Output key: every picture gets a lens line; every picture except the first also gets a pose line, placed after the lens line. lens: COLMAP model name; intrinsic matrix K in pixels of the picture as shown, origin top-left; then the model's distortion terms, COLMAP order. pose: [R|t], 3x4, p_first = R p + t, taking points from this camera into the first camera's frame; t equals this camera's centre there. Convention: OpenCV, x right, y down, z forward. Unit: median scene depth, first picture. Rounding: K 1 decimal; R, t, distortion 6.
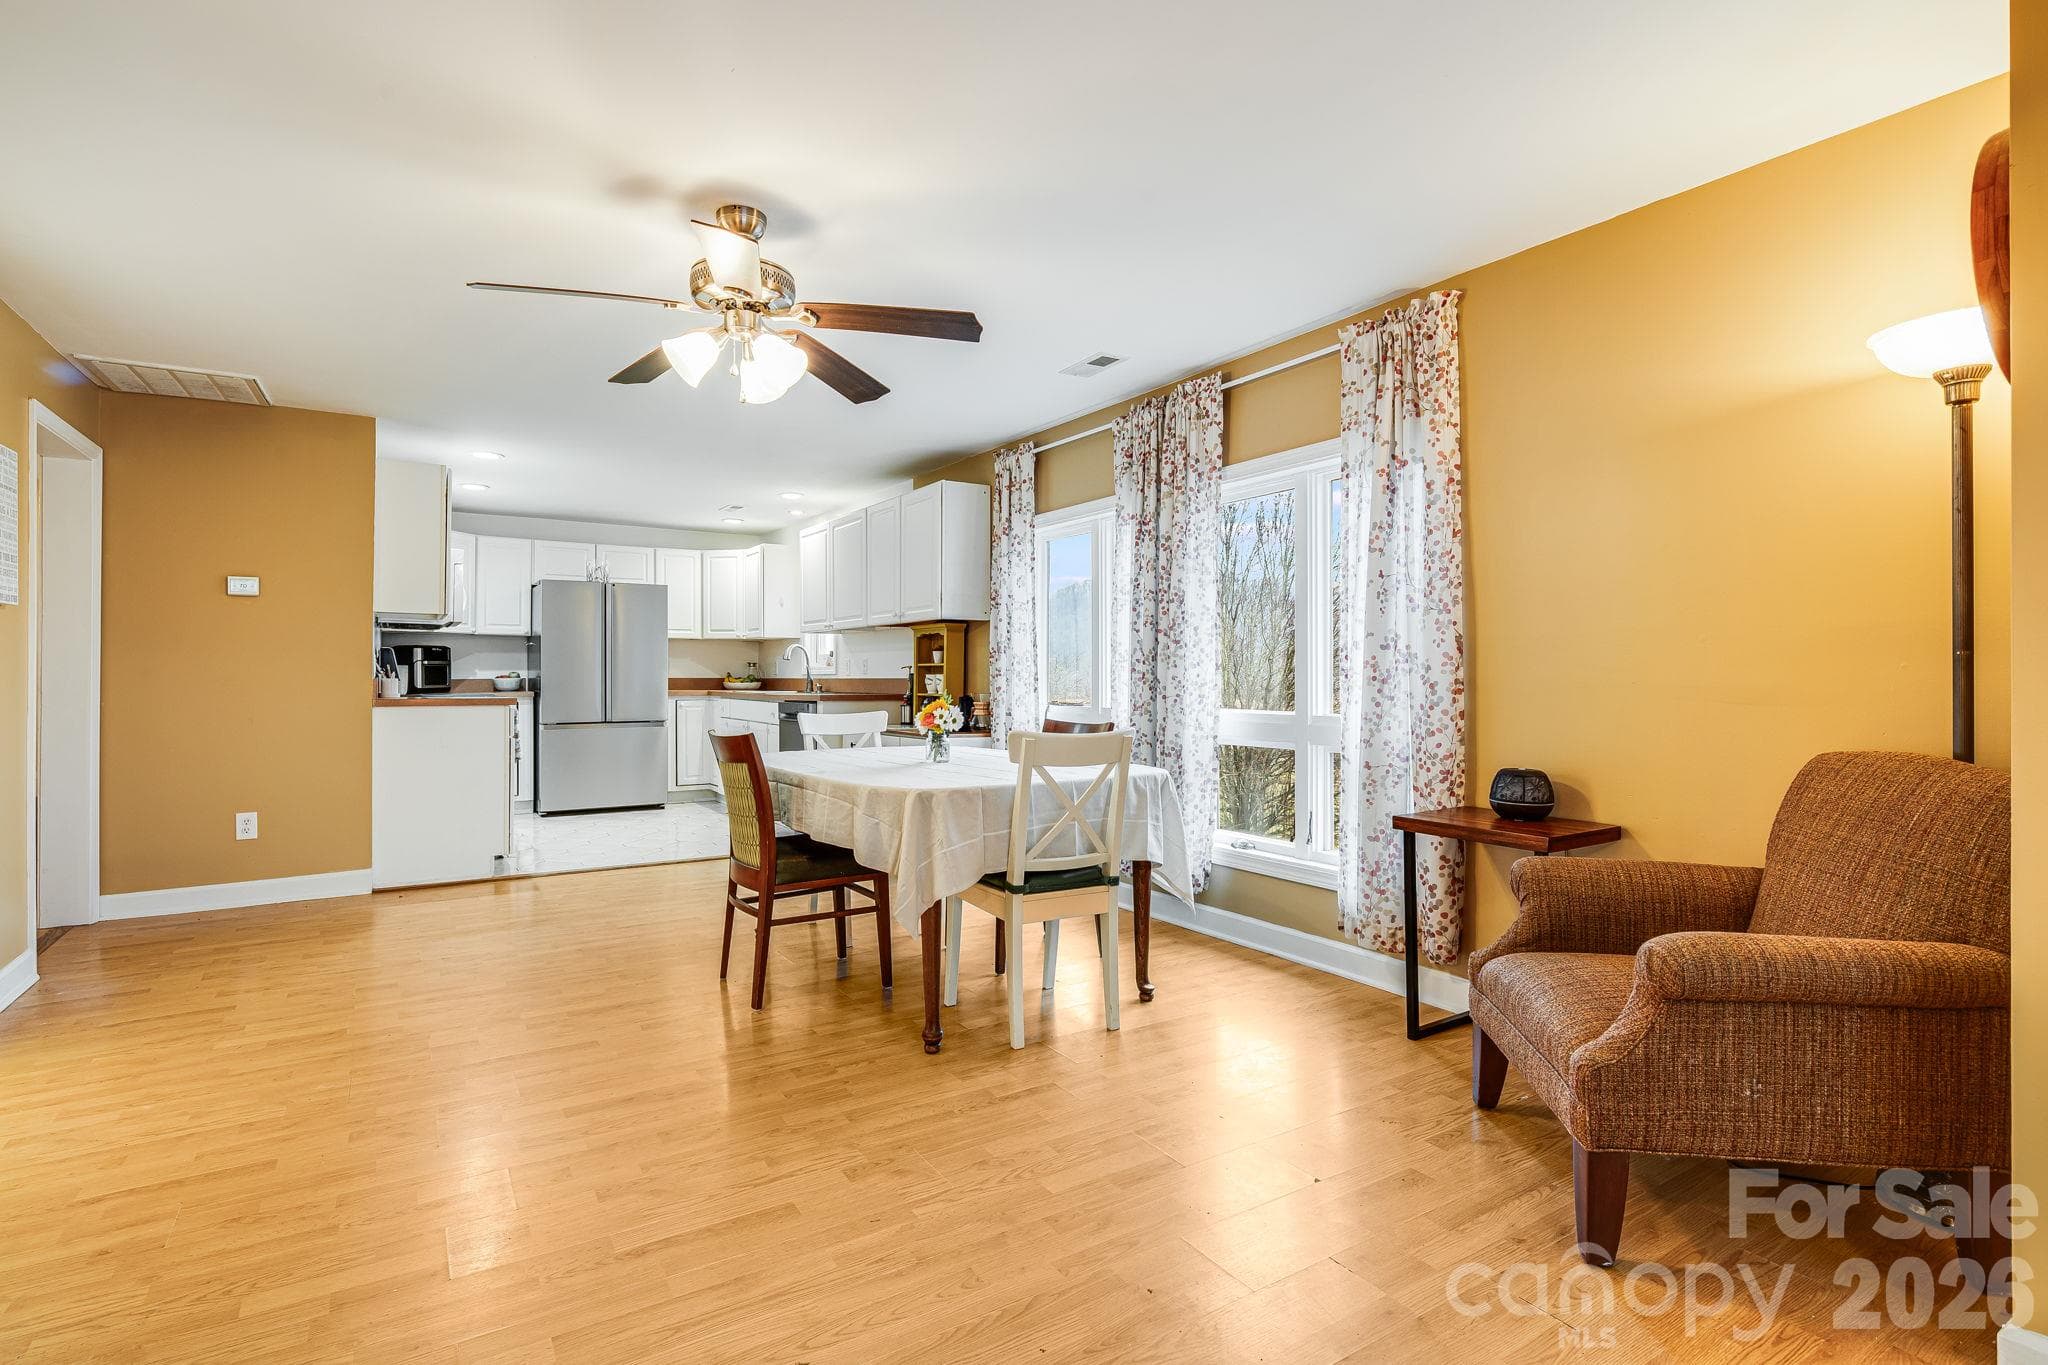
lens RADIAL K [[1010.5, 0, 1025.4], [0, 1010.5, 671.7], [0, 0, 1]] dist [0.001728, -0.000183]
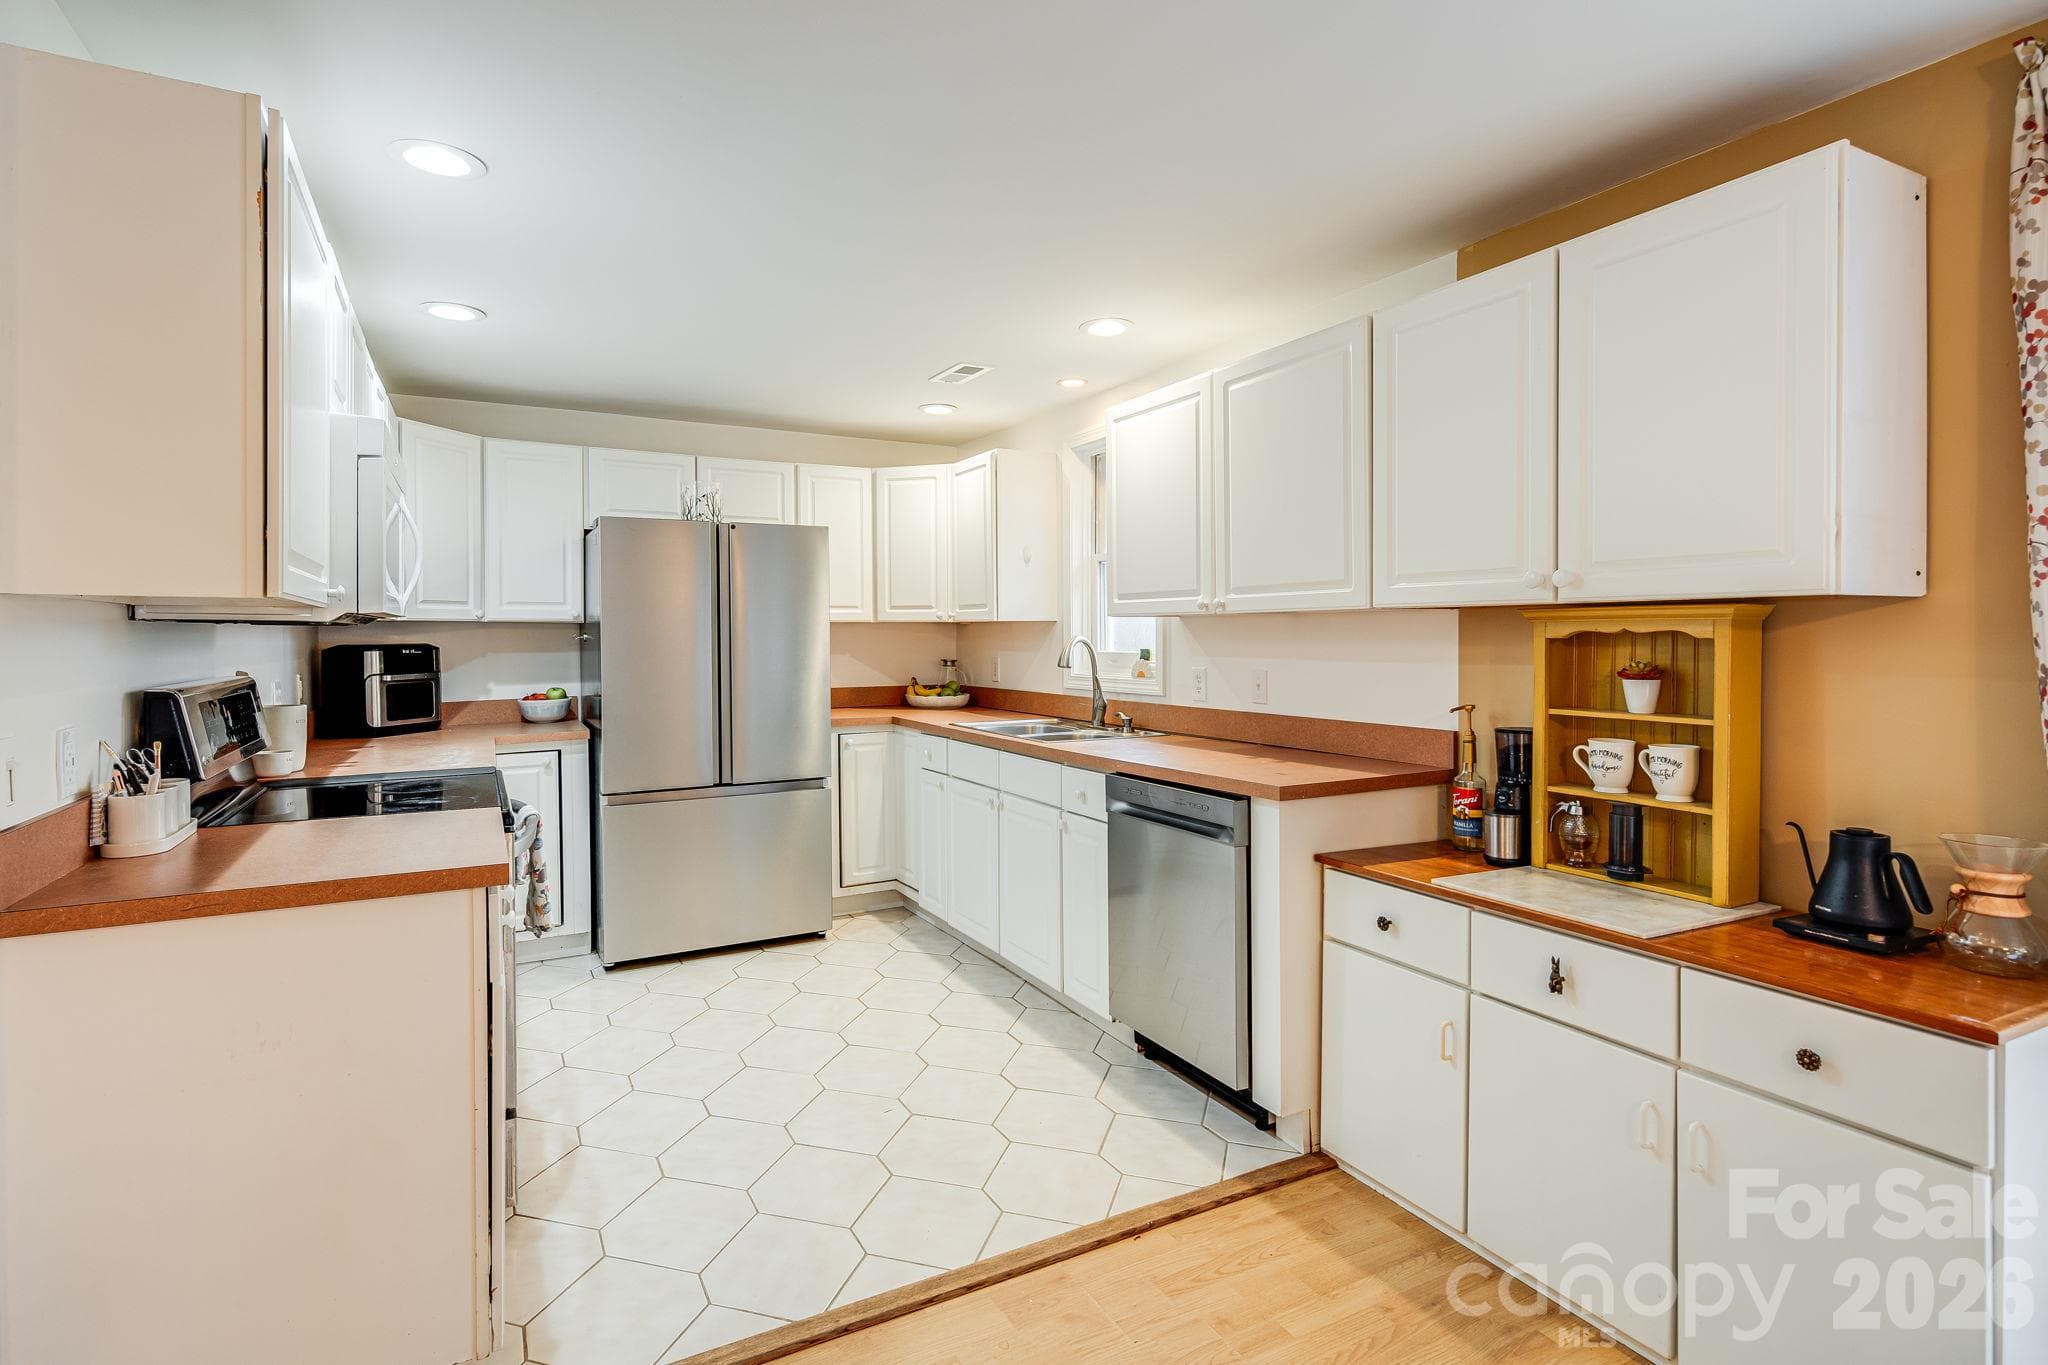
lens RADIAL K [[1010.5, 0, 1005.1], [0, 1010.5, 644.3], [0, 0, 1]] dist [0.001728, -0.000183]
pose [[0.997098, -0.004905, -0.075973, -0.219562], [0.006114, 0.999858, 0.015681, -0.030497], [0.075885, -0.016100, 0.996987, 0.469470]]
